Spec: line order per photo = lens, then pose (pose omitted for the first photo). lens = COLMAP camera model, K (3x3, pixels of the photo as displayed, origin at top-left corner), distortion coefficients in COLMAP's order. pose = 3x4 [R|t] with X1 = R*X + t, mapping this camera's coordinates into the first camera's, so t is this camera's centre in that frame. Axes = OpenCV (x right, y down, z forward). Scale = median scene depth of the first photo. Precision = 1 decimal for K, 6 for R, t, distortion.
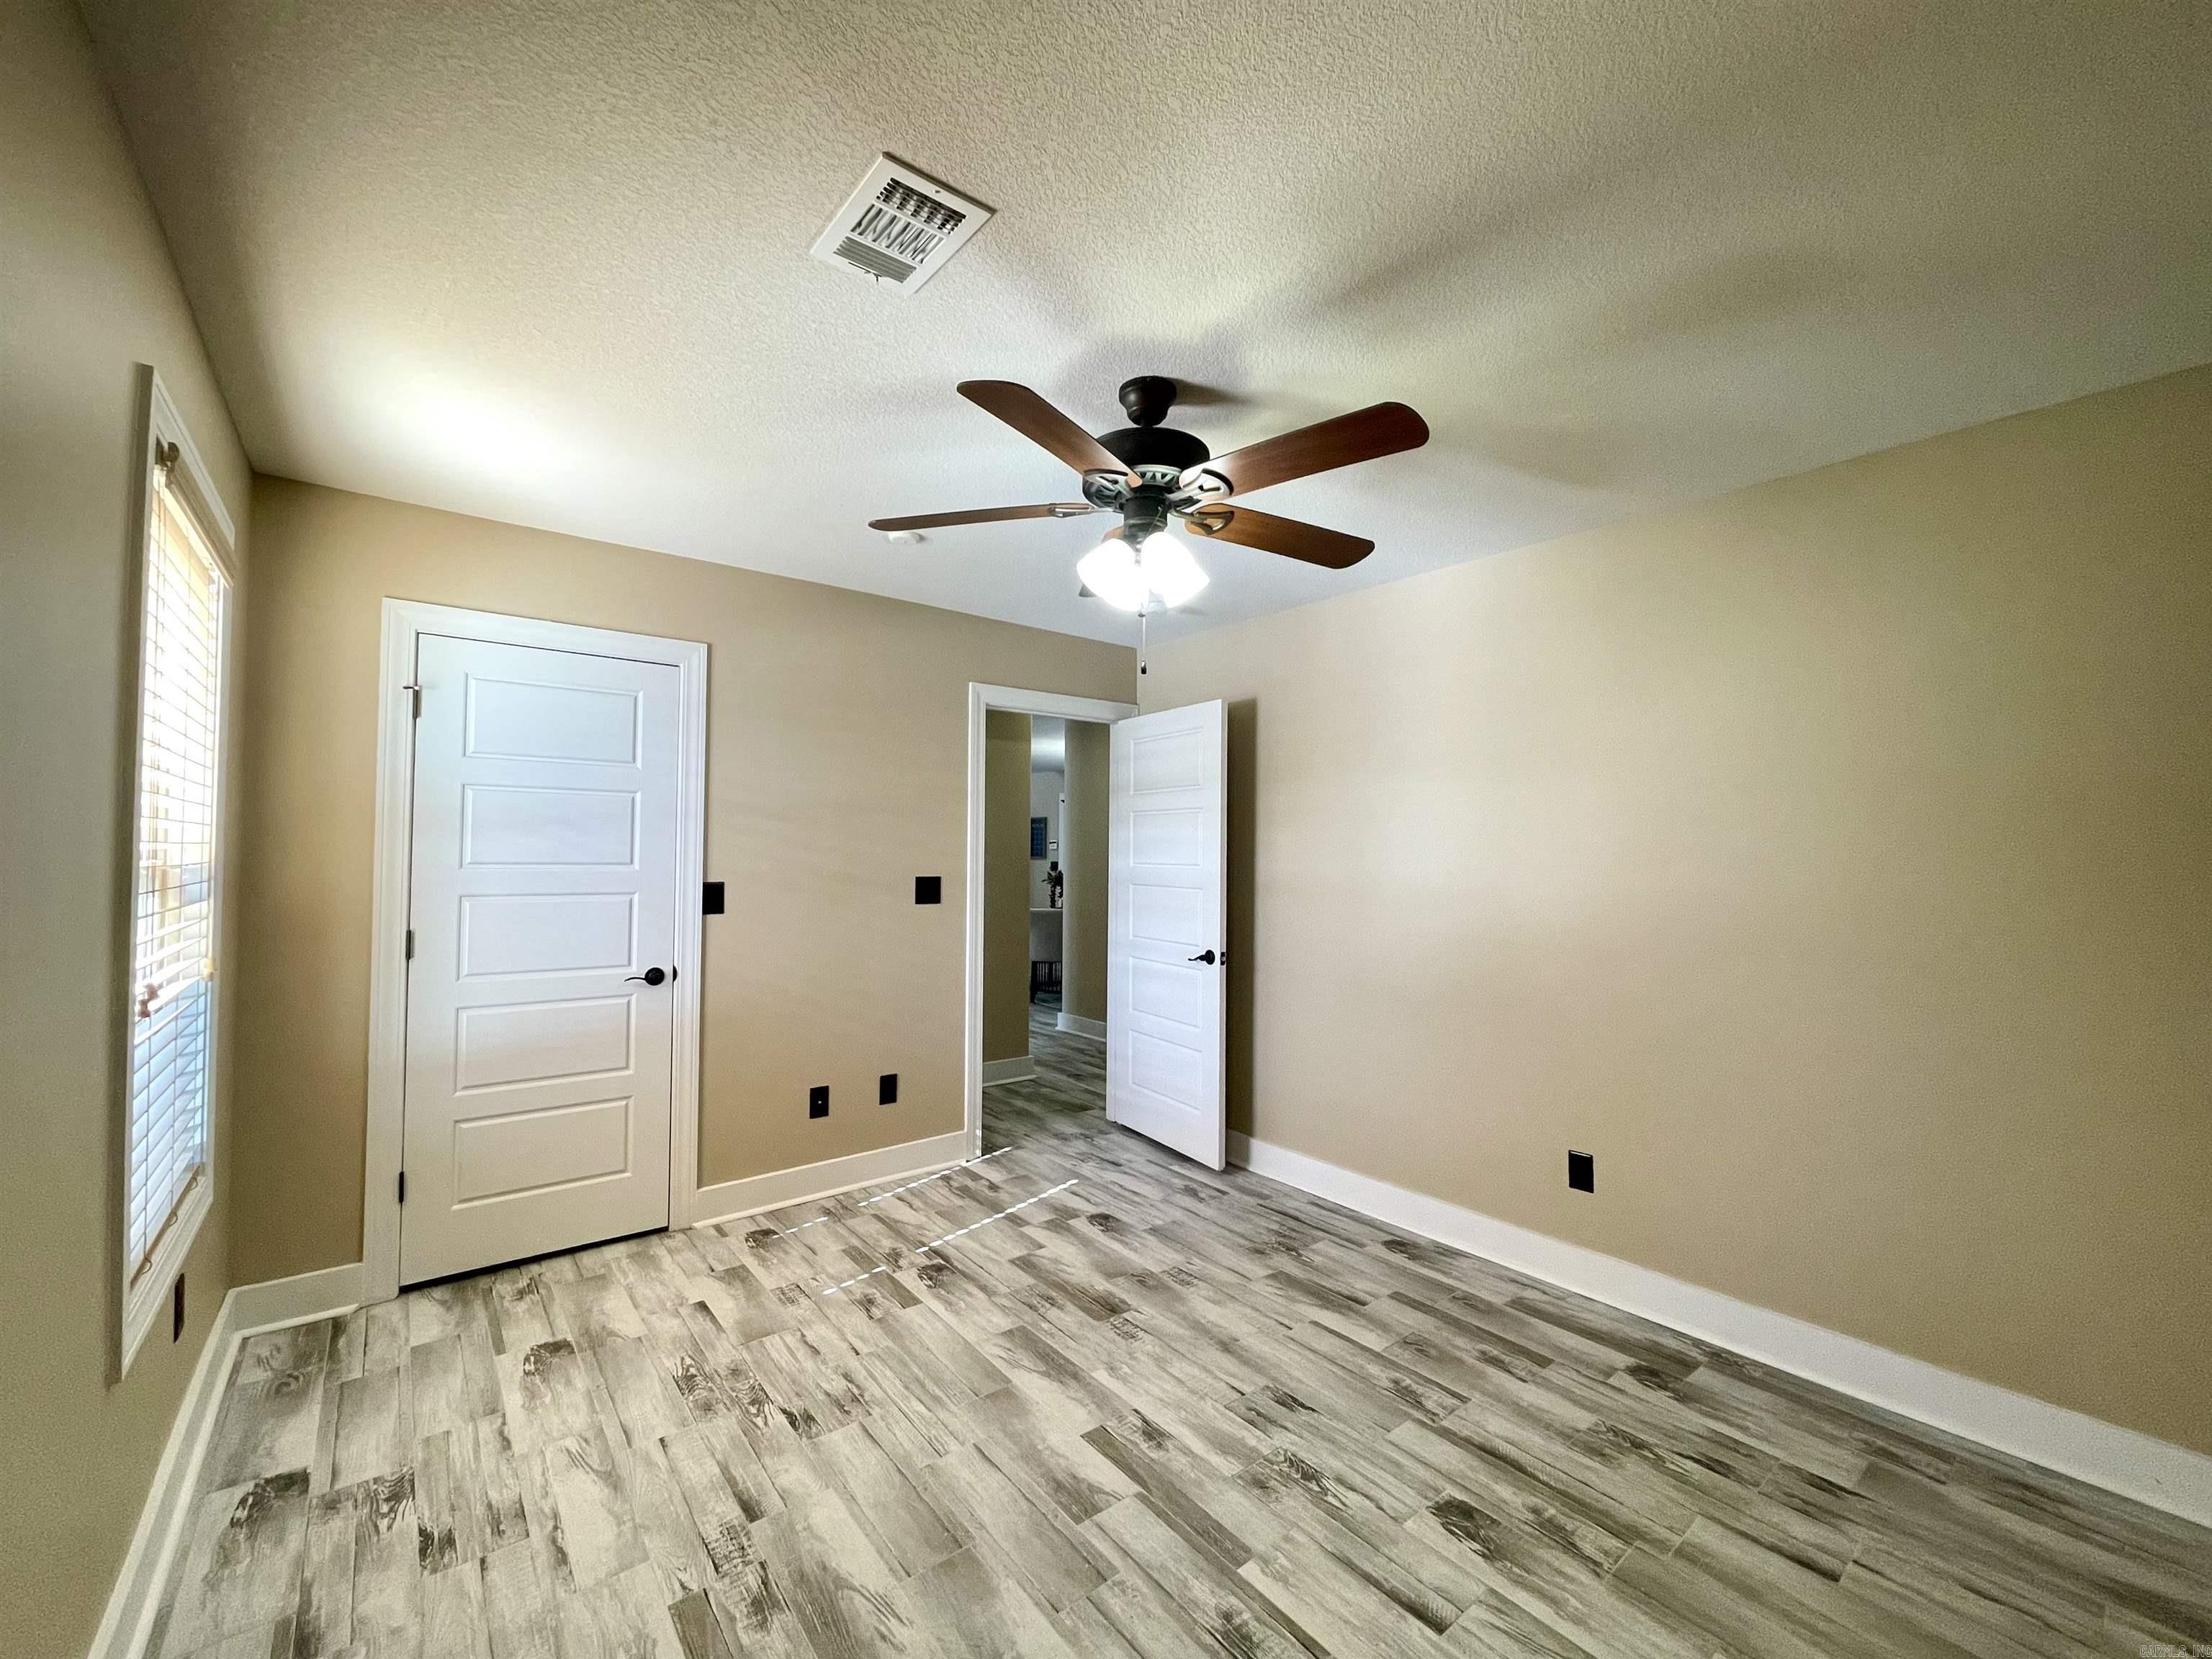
lens RADIAL K [[898.9, 0, 1113.0], [0, 898.9, 835.7], [0, 0, 1]] dist [-0.004376, 0.001066]
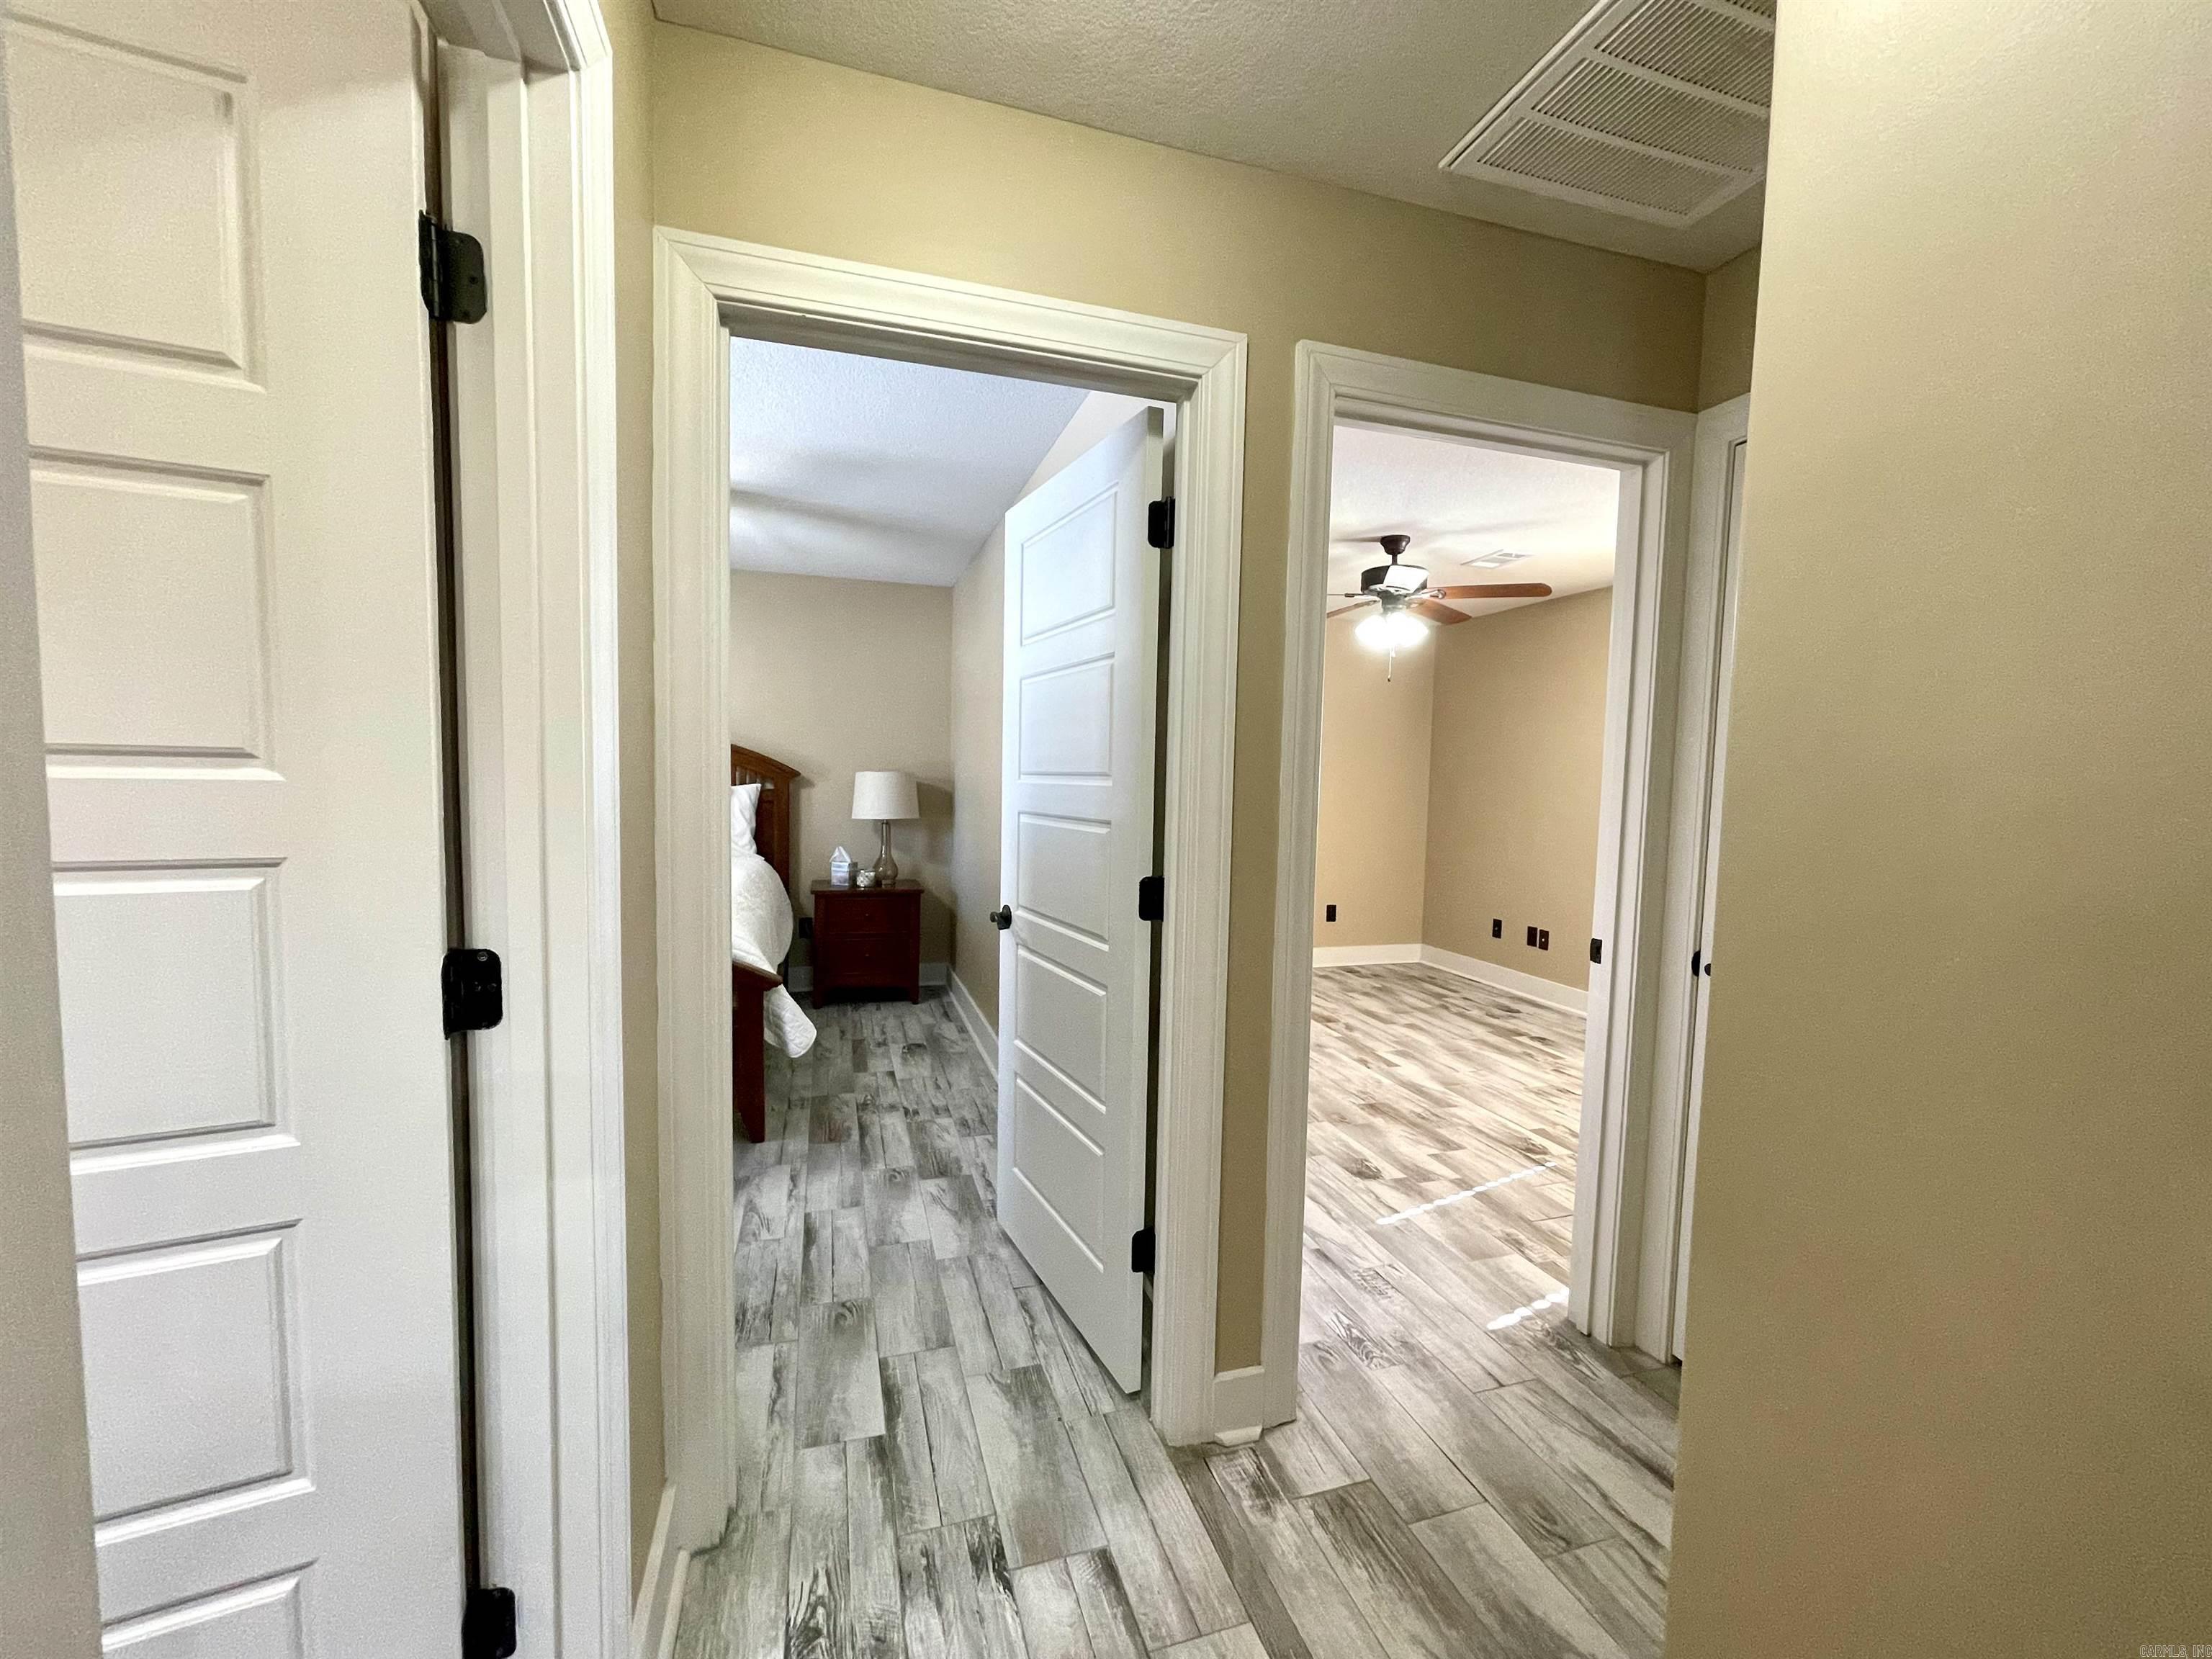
lens RADIAL K [[898.9, 0, 1092.2], [0, 898.9, 823.5], [0, 0, 1]] dist [-0.004376, 0.001066]
pose [[-0.922362, -0.053012, 0.382673, -0.124854], [-0.040187, 0.998333, 0.041438, 0.073651], [-0.384232, 0.022842, -0.922954, 2.806768]]
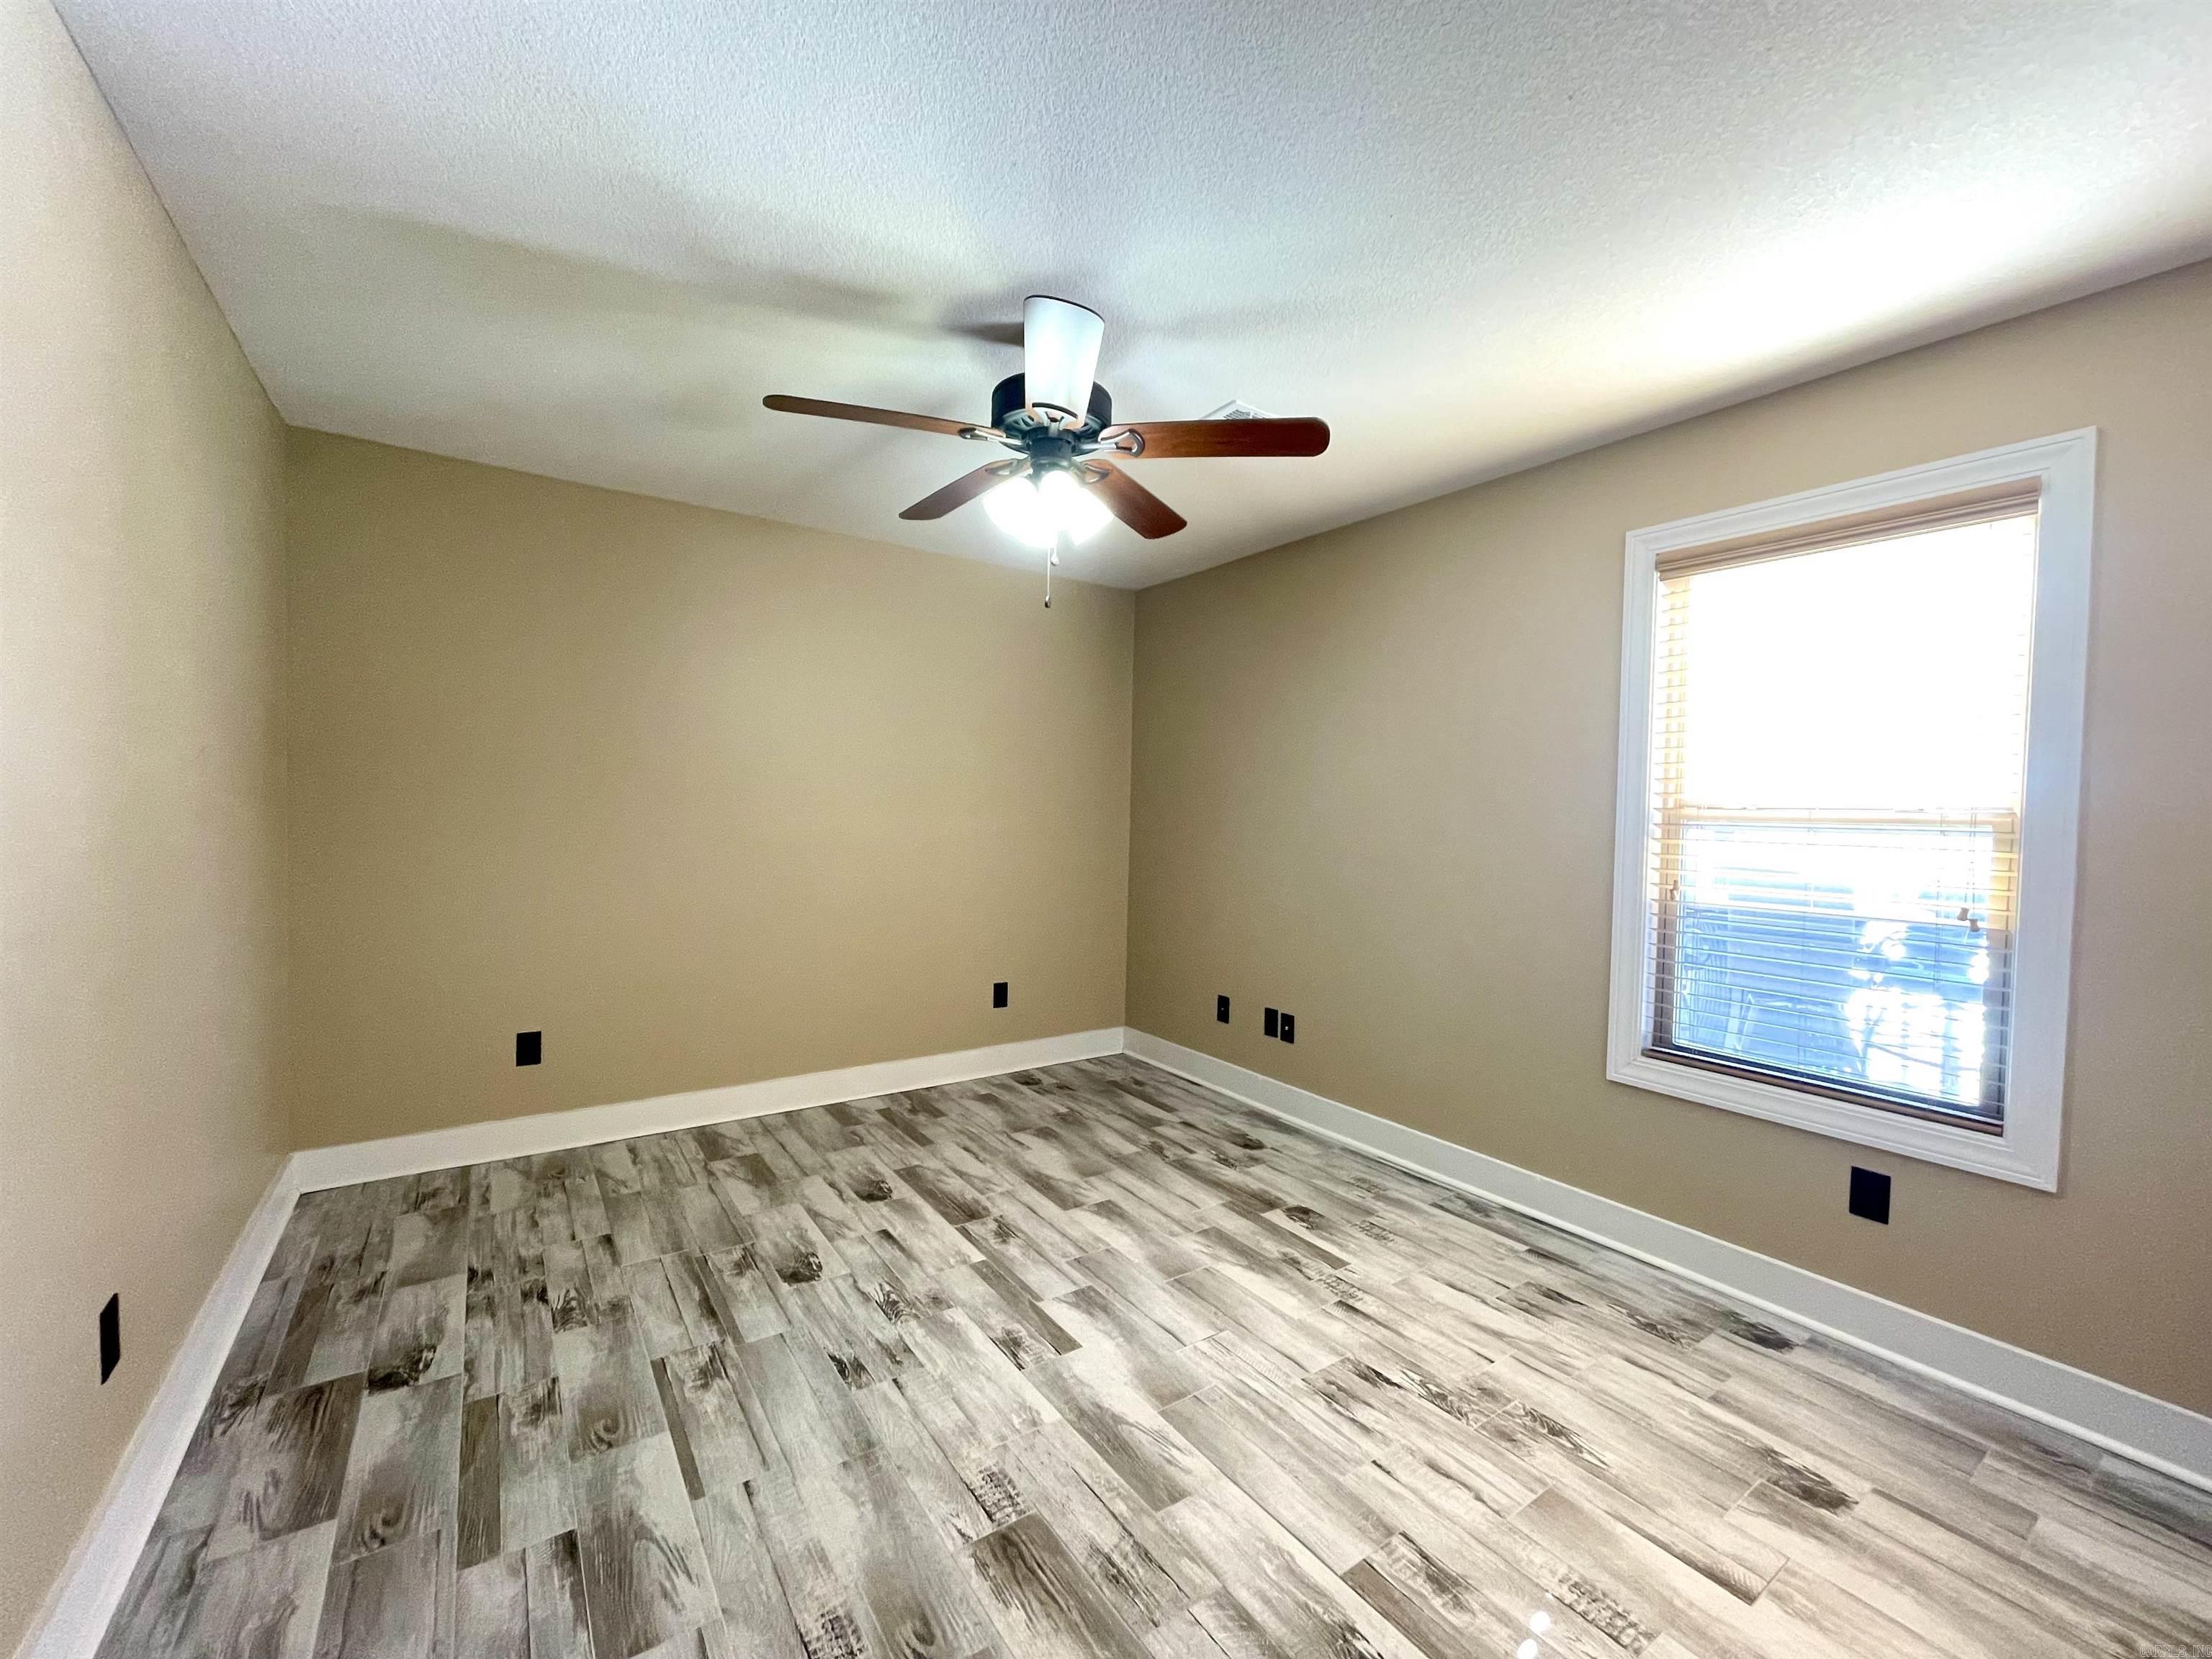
lens RADIAL K [[898.9, 0, 1098.6], [0, 898.9, 835.4], [0, 0, 1]] dist [-0.004376, 0.001066]
pose [[-0.996260, -0.033504, 0.079640, -0.106582], [-0.032890, 0.999418, 0.009011, 0.071352], [-0.079896, 0.006358, -0.996783, 1.836167]]
